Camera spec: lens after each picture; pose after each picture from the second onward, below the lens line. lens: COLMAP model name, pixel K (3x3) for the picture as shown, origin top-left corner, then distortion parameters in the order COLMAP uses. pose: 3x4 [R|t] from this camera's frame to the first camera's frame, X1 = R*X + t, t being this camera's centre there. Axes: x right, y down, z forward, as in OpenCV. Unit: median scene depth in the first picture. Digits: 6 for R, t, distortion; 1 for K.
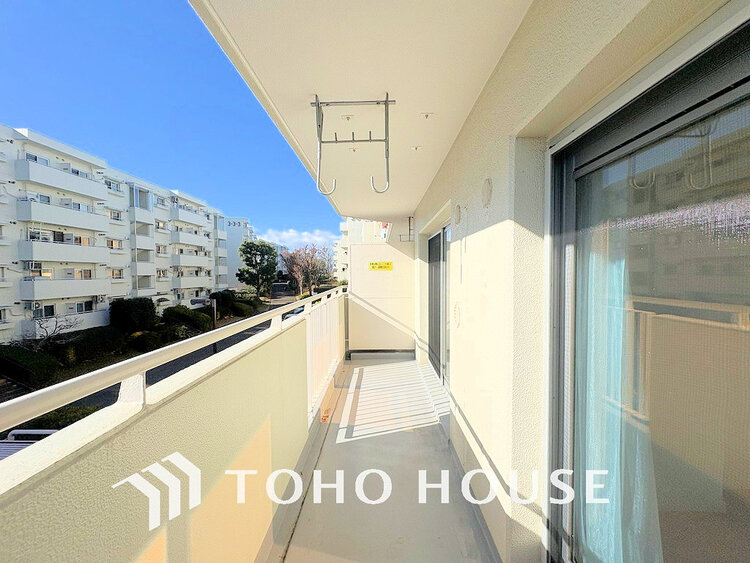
lens RADIAL K [[297.1, 0, 375.0], [0, 297.1, 281.5], [0, 0, 1]] dist [0.000106, 0.000340]
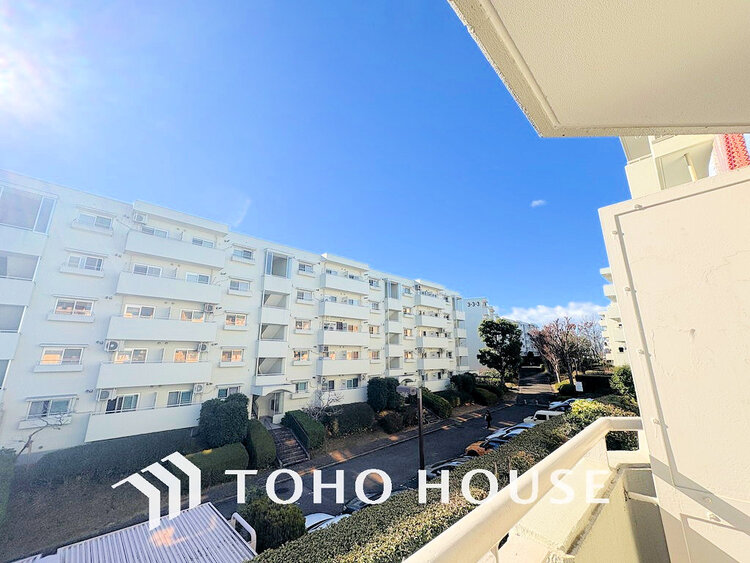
lens RADIAL K [[297.1, 0, 375.0], [0, 297.1, 281.5], [0, 0, 1]] dist [0.000106, 0.000340]
pose [[0.706857, -0.168867, -0.686904, -0.010300], [-0.020738, 0.965722, -0.258751, -0.002248], [0.707053, 0.197144, 0.679125, 0.114524]]
